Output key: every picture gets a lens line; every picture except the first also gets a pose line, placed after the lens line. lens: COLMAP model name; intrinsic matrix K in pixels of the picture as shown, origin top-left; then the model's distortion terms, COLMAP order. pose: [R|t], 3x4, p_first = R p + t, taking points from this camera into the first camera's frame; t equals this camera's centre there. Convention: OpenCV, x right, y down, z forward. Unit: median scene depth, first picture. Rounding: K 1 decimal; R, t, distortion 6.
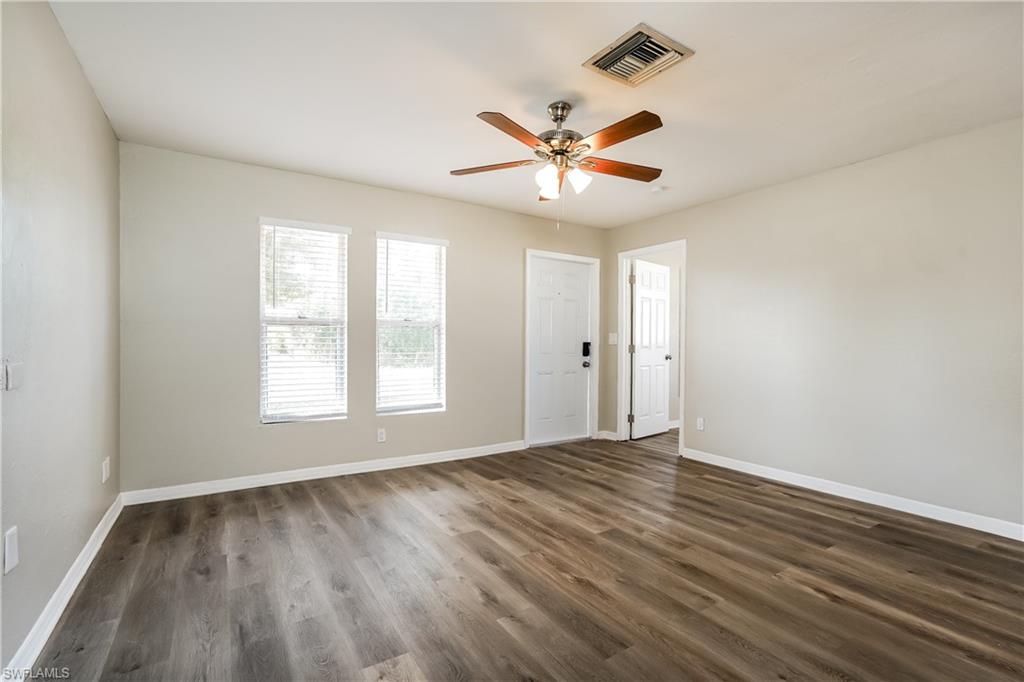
lens RADIAL K [[467.8, 0, 513.5], [0, 467.8, 343.4], [0, 0, 1]] dist [0.001166, 0.000063]
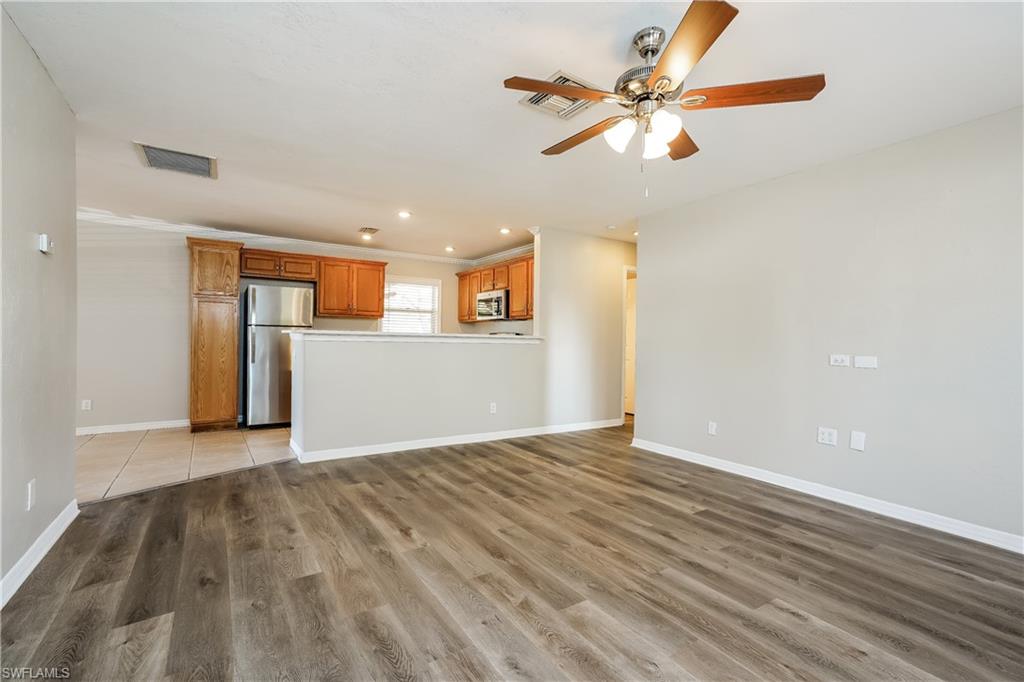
lens RADIAL K [[467.8, 0, 511.4], [0, 467.8, 339.6], [0, 0, 1]] dist [0.001166, 0.000063]
pose [[-0.999642, -0.023472, -0.012851, 0.341501], [-0.023501, 0.999722, 0.002086, 0.000572], [0.012799, 0.002387, -0.999915, 1.882267]]
